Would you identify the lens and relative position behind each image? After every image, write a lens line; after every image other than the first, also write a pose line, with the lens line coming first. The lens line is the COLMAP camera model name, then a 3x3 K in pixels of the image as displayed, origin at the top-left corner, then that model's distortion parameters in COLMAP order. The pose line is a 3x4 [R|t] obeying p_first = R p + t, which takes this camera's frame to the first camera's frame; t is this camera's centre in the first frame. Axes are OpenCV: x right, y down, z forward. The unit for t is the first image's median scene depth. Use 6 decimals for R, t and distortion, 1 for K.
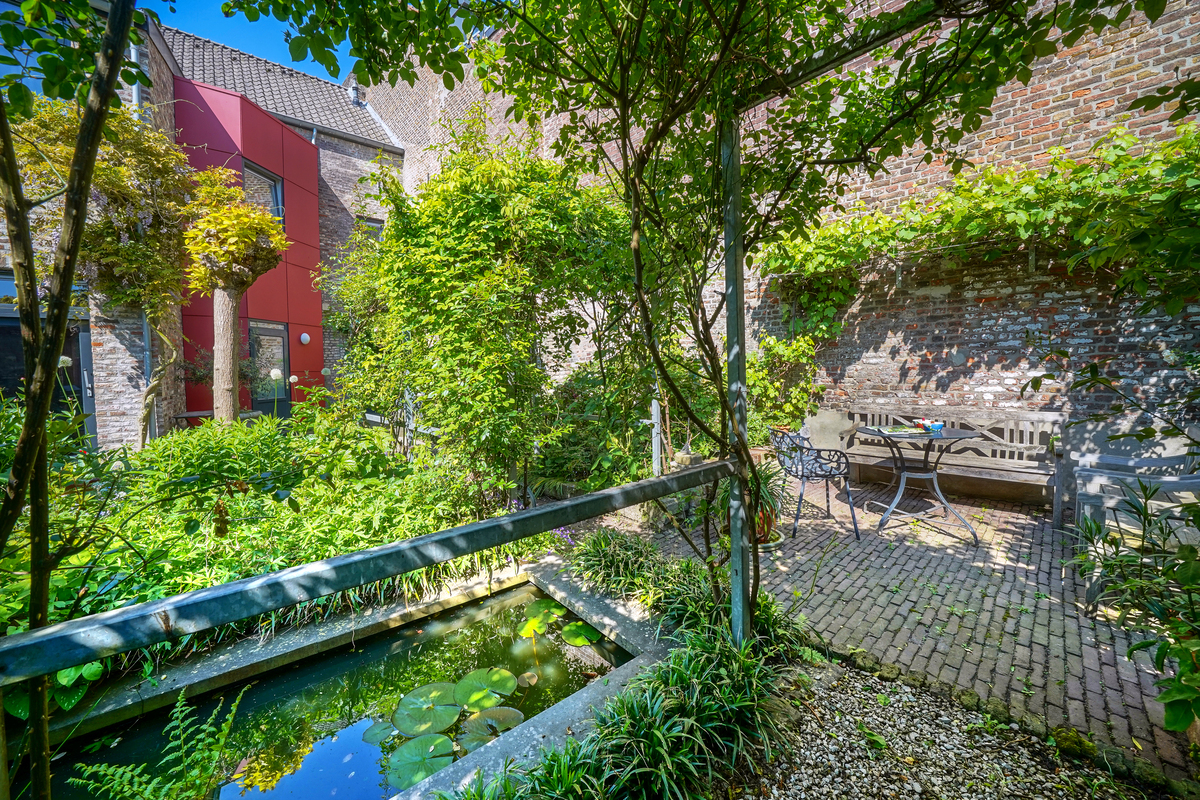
lens RADIAL K [[410.5, 0, 616.9], [0, 410.5, 399.7], [0, 0, 1]] dist [-0.019775, -0.000076]
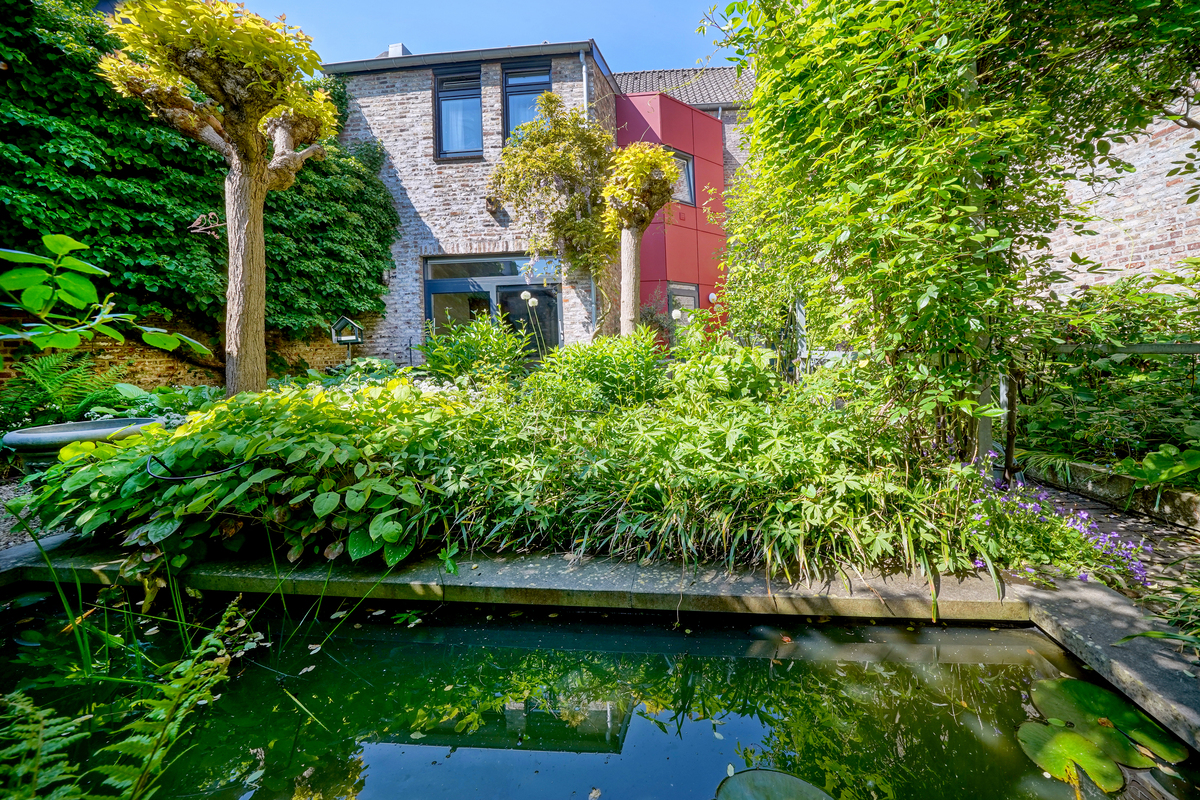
lens RADIAL K [[410.5, 0, 616.9], [0, 410.5, 399.7], [0, 0, 1]] dist [-0.019775, -0.000076]
pose [[0.599955, 0.021143, -0.799755, -0.156233], [0.026949, 0.998549, 0.046616, 0.174813], [0.799580, -0.049520, 0.598514, 0.408150]]
